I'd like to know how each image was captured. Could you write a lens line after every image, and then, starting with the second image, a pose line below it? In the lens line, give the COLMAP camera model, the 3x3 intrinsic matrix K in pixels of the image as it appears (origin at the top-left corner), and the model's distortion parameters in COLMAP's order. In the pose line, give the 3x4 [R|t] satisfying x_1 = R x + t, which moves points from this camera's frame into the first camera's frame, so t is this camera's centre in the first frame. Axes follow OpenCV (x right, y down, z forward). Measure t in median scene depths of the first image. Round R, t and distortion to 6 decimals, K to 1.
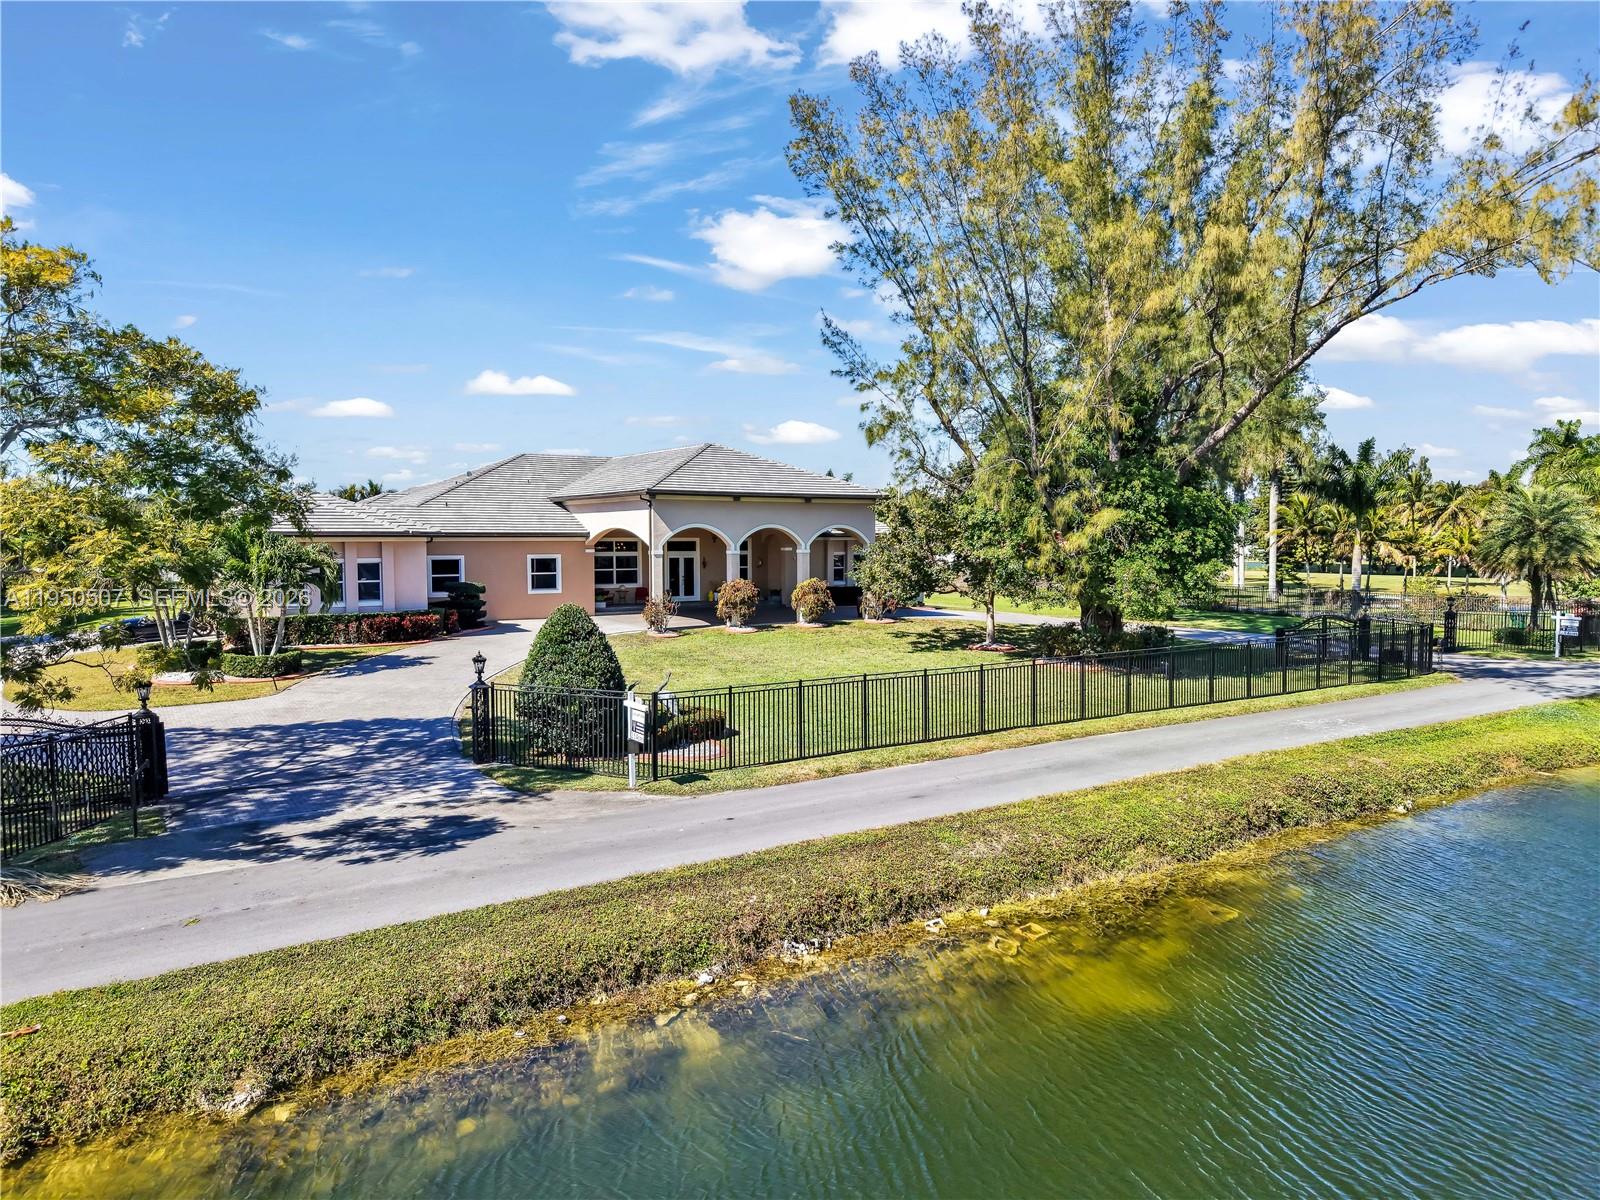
lens RADIAL K [[1076.5, 0, 820.5], [0, 1076.5, 601.1], [0, 0, 1]] dist [0.021291, -0.007780]
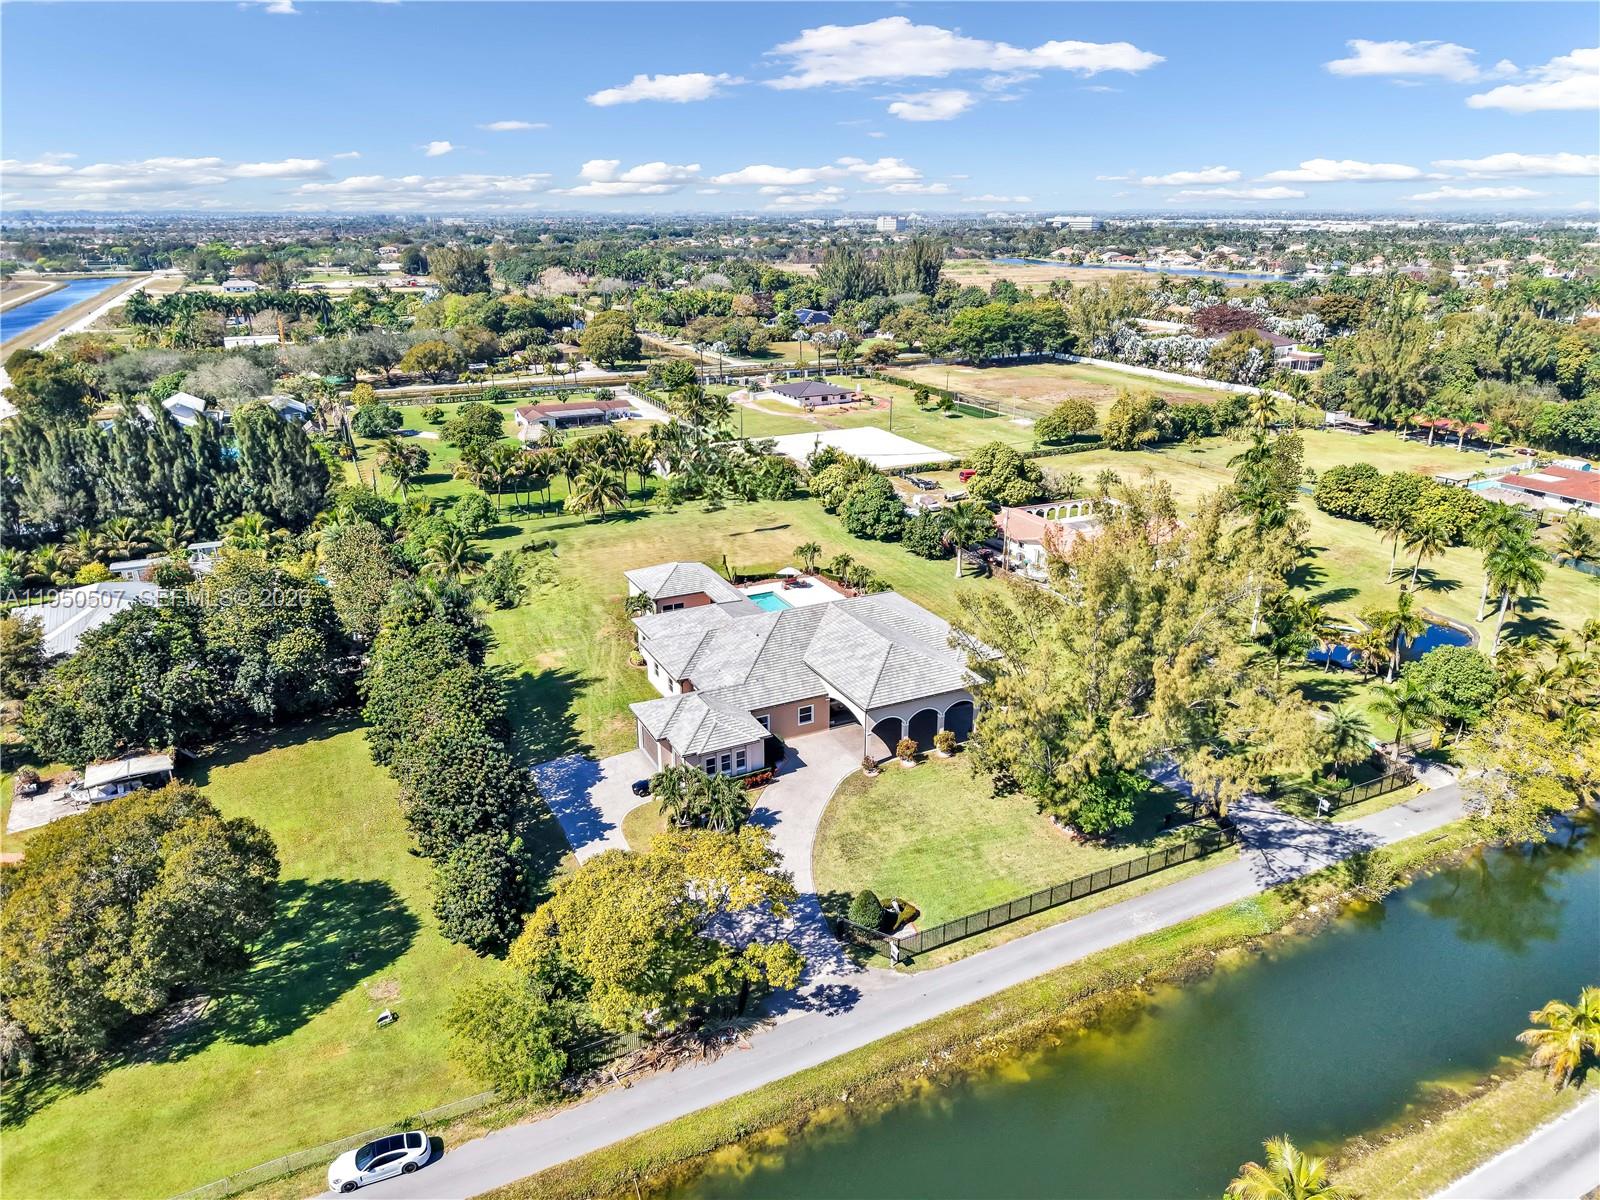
lens RADIAL K [[1054.2, 0, 825.2], [0, 1054.2, 629.8], [0, 0, 1]] dist [0.030732, -0.004458]
pose [[0.994396, 0.045680, -0.095346, -0.147539], [-0.014527, 0.952323, 0.304747, -2.224521], [0.104721, -0.301653, 0.947649, -2.194753]]
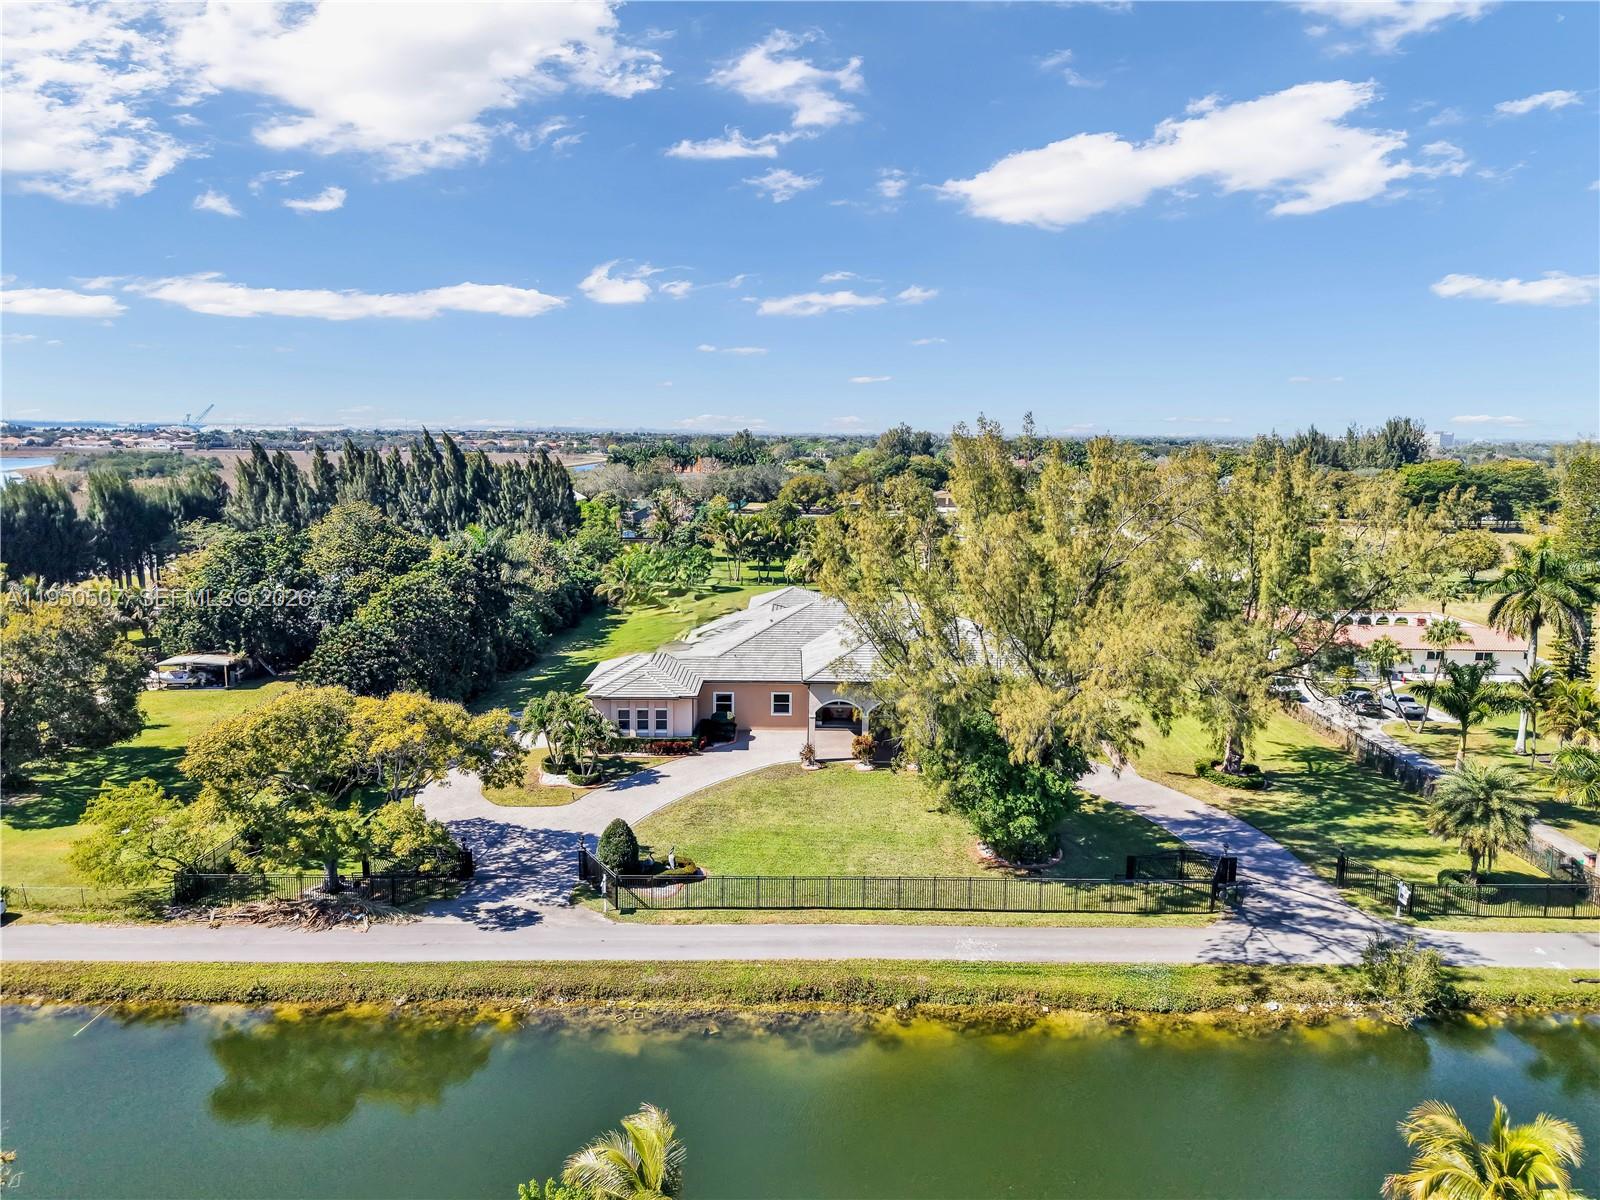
lens RADIAL K [[1099.3, 0, 800.0], [0, 1099.3, 600.0], [0, 0, 1]] dist [0.019308, -0.000092]
pose [[0.840458, 0.097012, -0.533122, 1.901846], [-0.049968, 0.993527, 0.102018, -1.050359], [0.539568, -0.059103, 0.839865, -1.100345]]
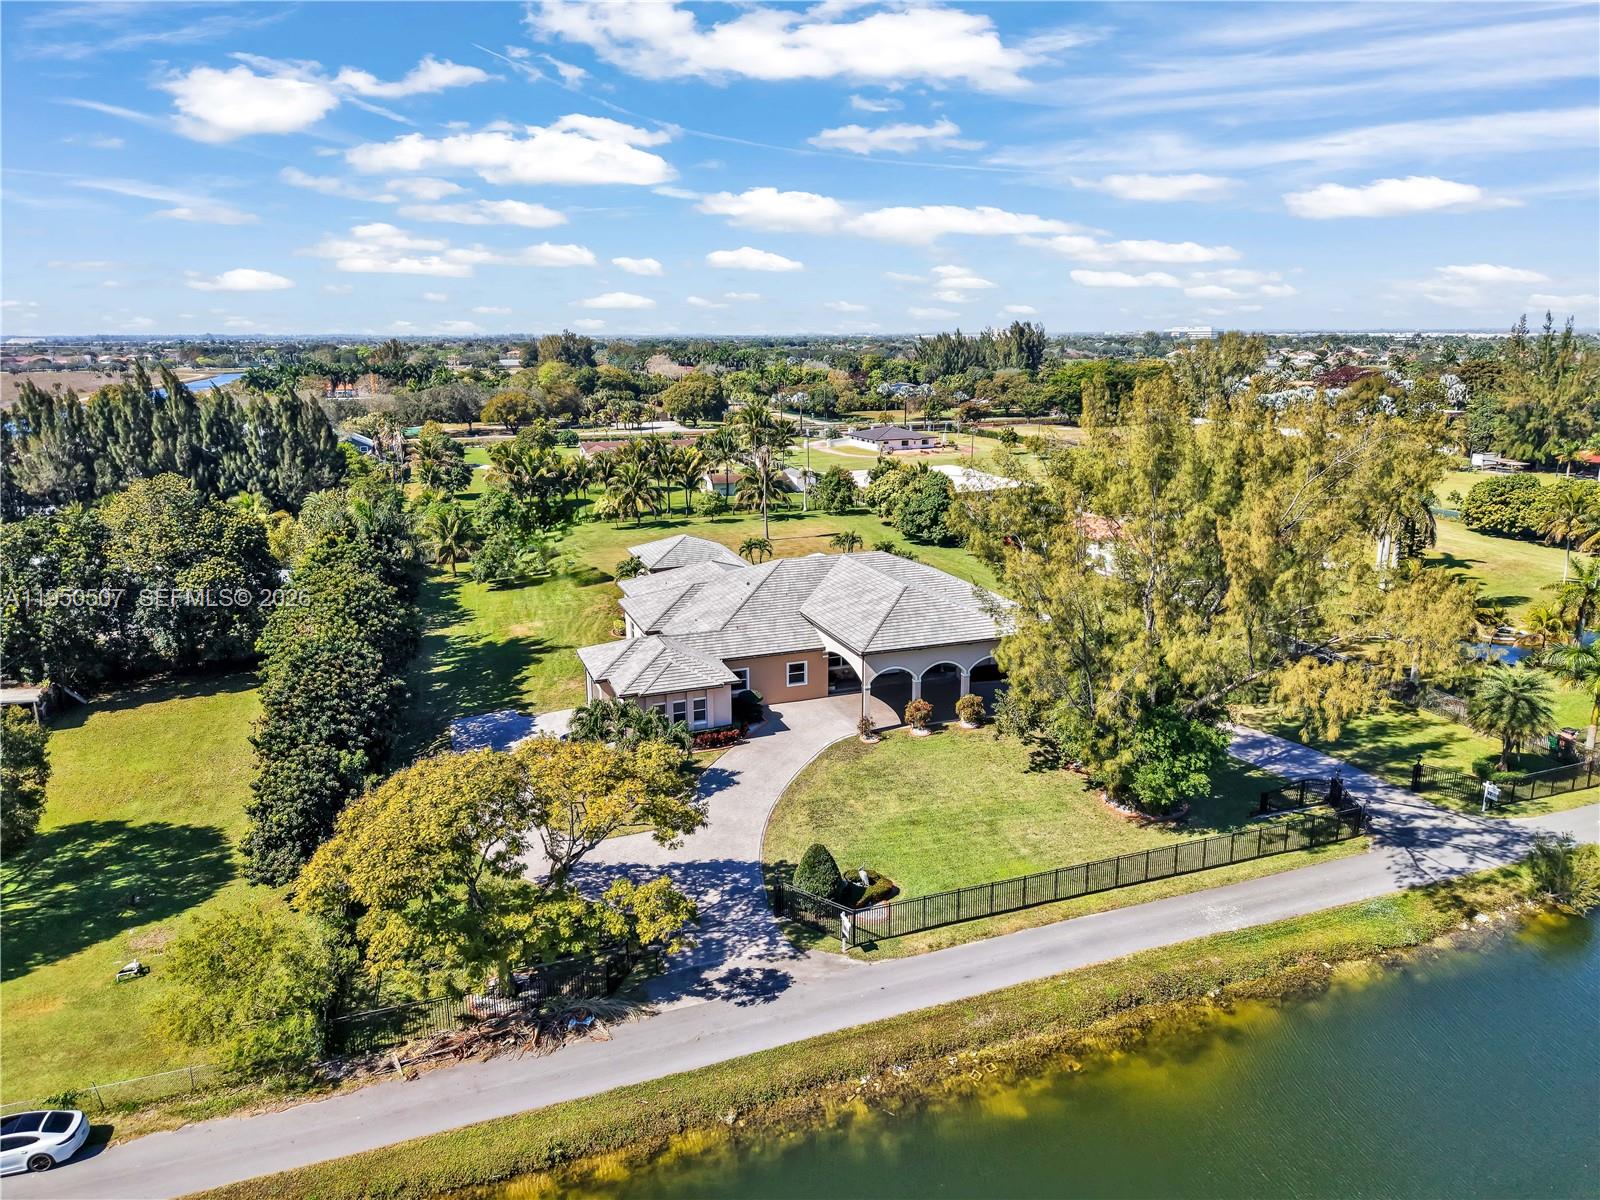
lens RADIAL K [[1076.5, 0, 820.5], [0, 1076.5, 601.1], [0, 0, 1]] dist [0.021291, -0.007780]
pose [[0.977235, 0.052221, -0.205635, 0.258086], [-0.014395, 0.983322, 0.181303, -1.209230], [0.211673, -0.174215, 0.961688, -1.338296]]
